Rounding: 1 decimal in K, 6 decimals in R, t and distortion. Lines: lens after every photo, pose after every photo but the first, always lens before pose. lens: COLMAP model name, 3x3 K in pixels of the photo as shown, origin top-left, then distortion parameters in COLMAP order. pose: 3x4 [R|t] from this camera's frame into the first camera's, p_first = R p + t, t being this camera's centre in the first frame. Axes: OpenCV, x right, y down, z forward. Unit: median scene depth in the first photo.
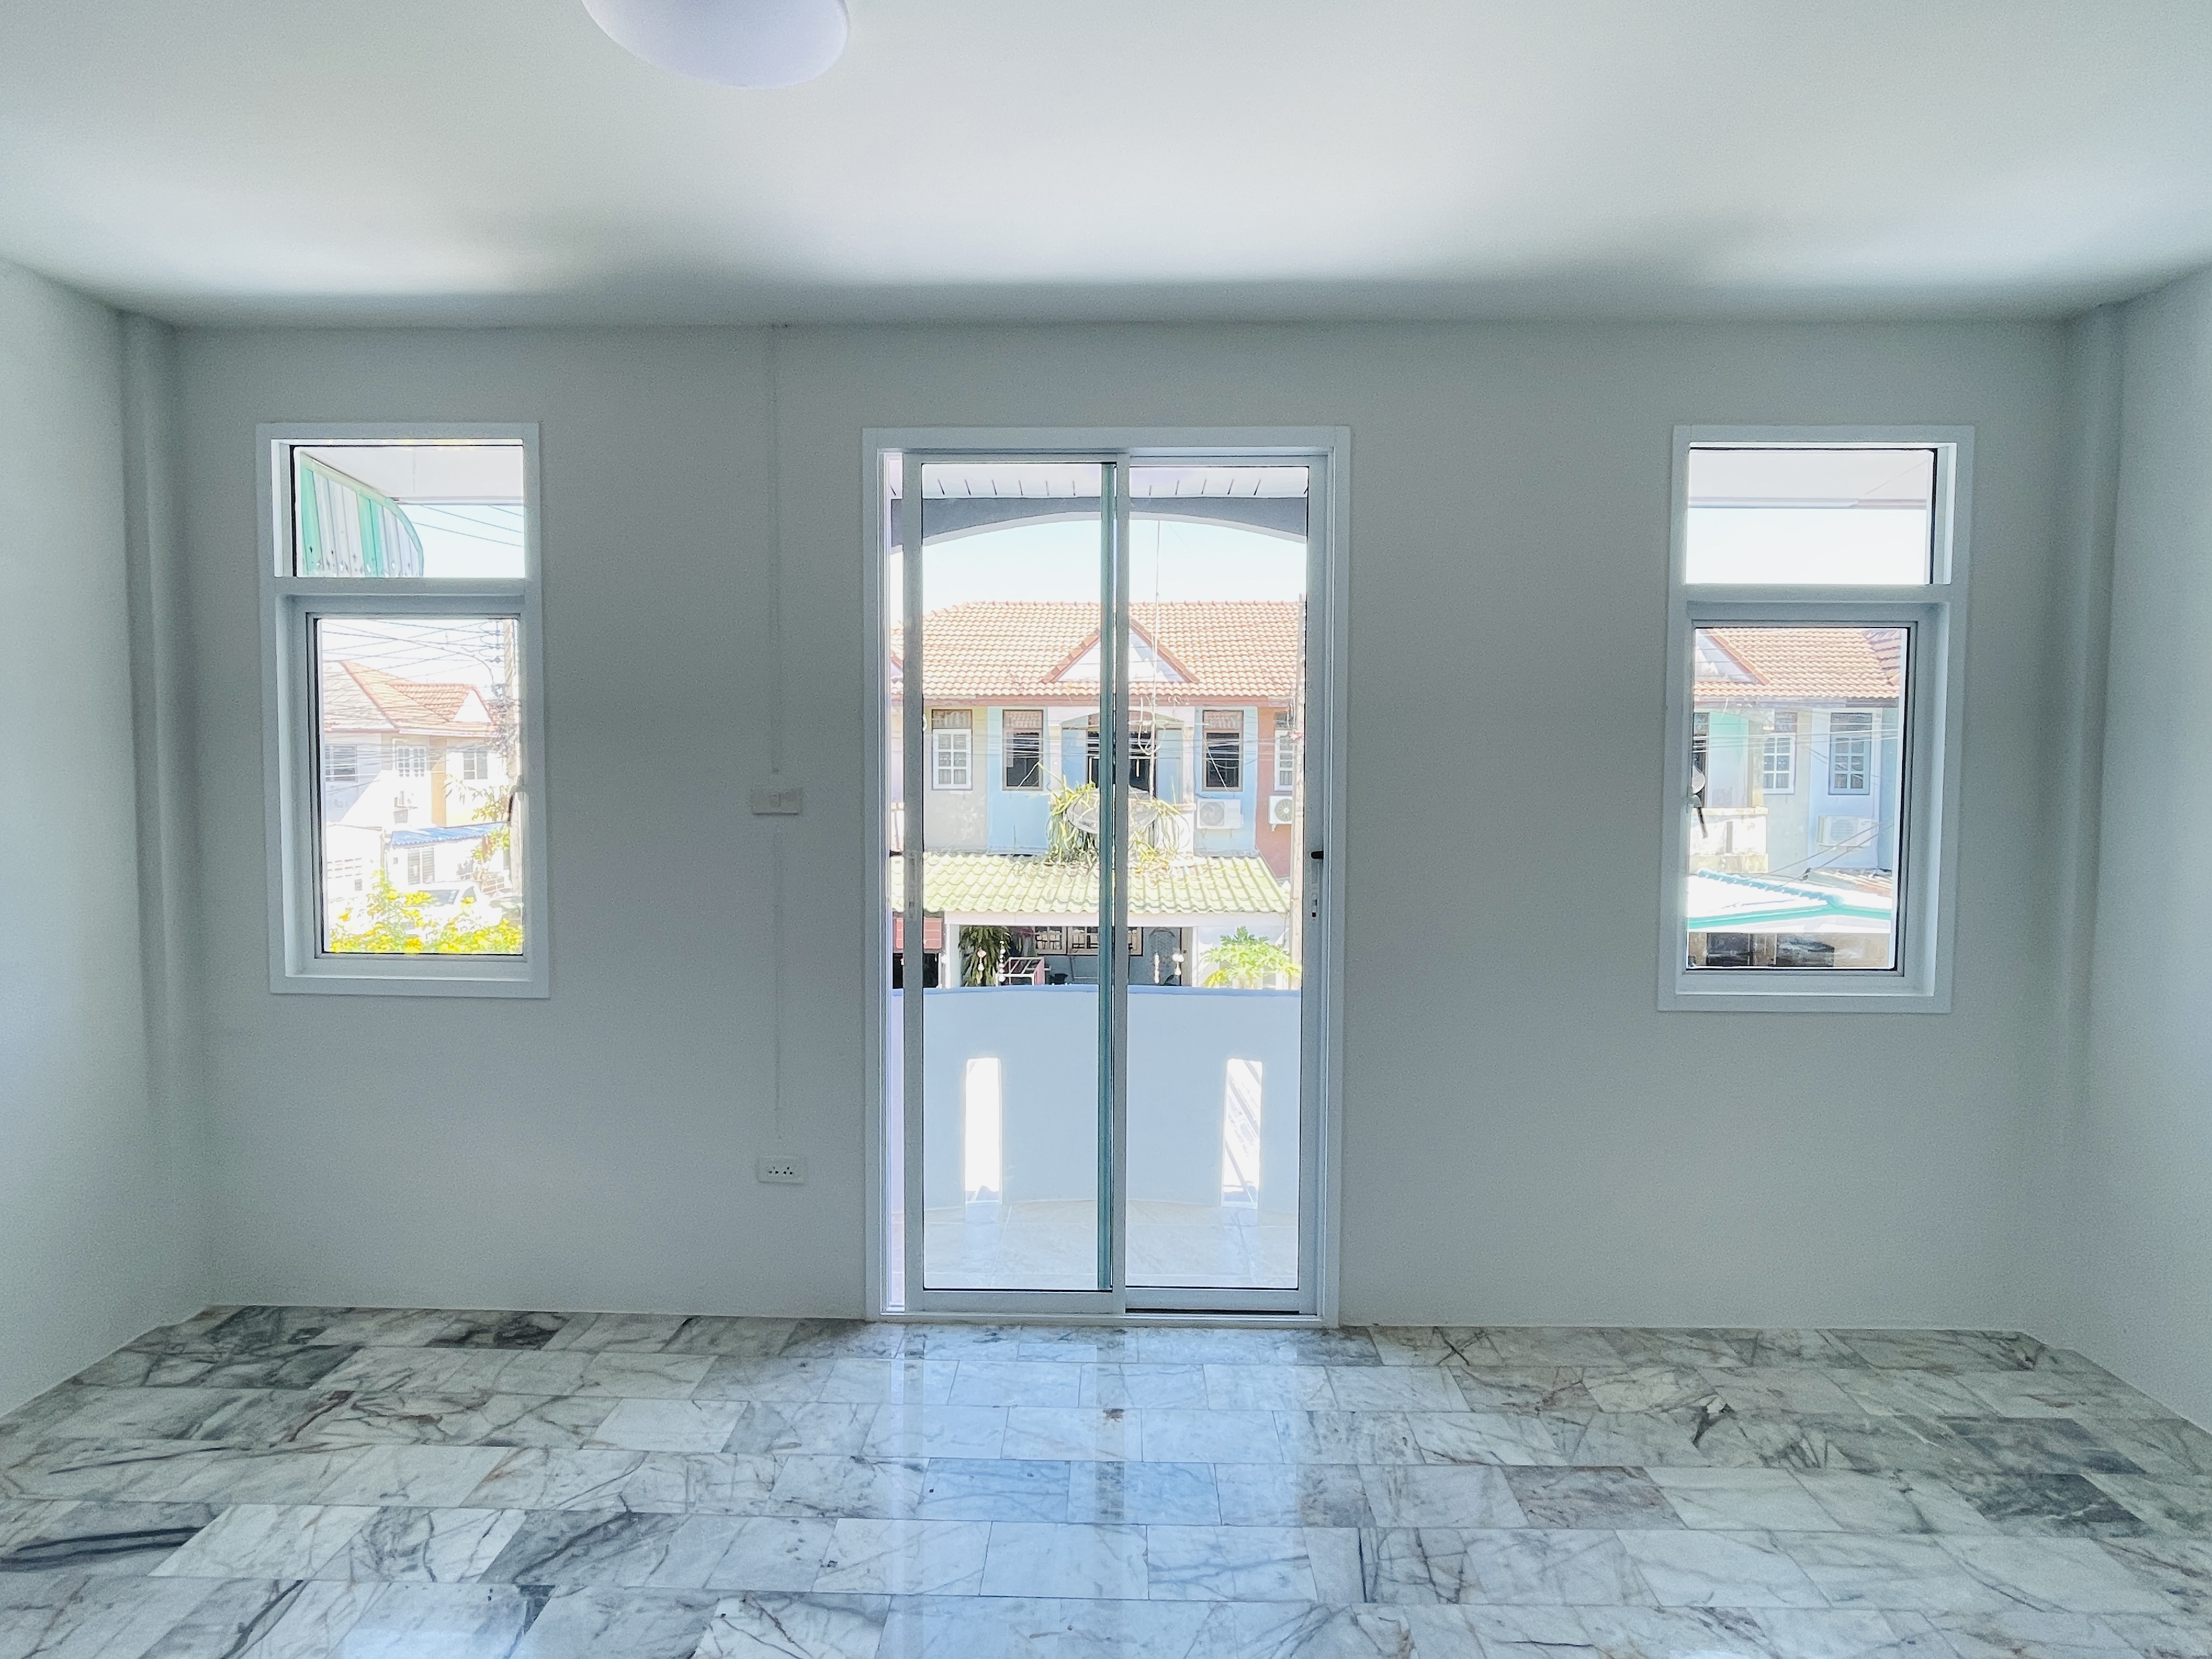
lens RADIAL K [[1174.0, 0, 1105.8], [0, 1174.0, 817.7], [0, 0, 1]] dist [0.002899, 0.005079]
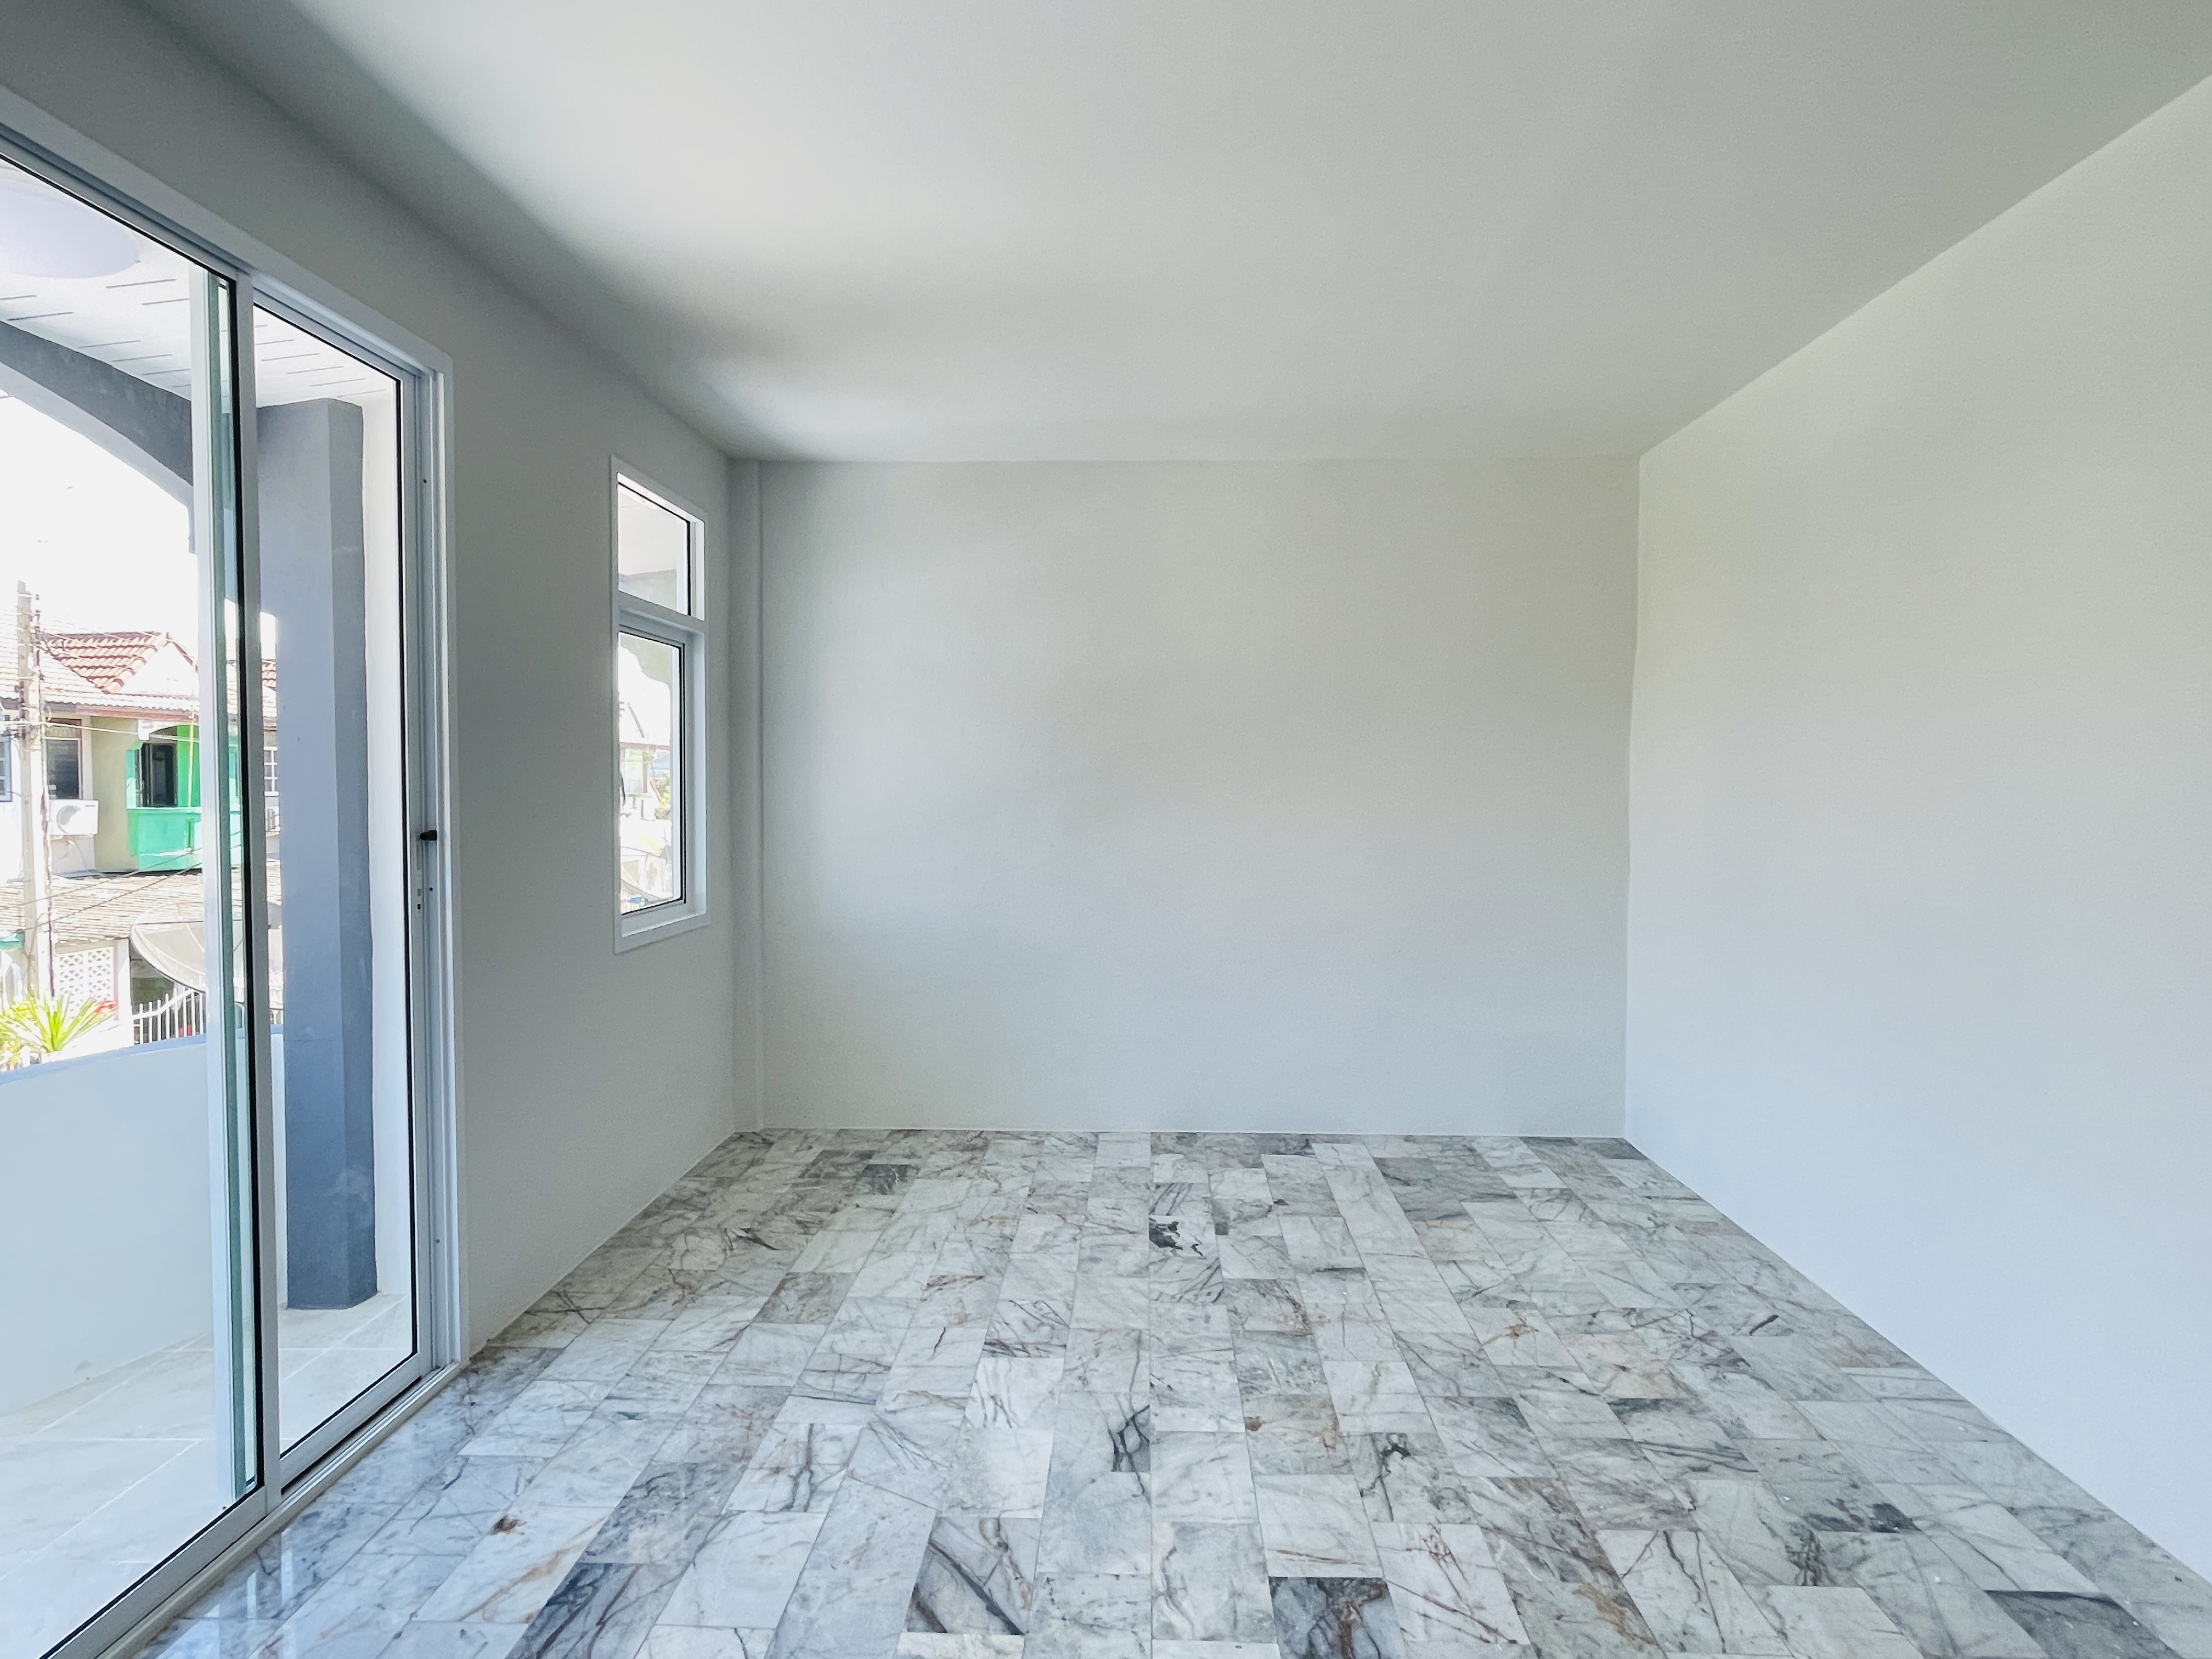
lens RADIAL K [[1169.6, 0, 1102.3], [0, 1169.6, 826.0], [0, 0, 1]] dist [-0.007325, -0.001005]
pose [[0.033737, -0.045271, 0.998405, -0.748132], [0.058004, 0.997378, 0.043264, 0.016841], [-0.997746, 0.056452, 0.036274, 0.528727]]
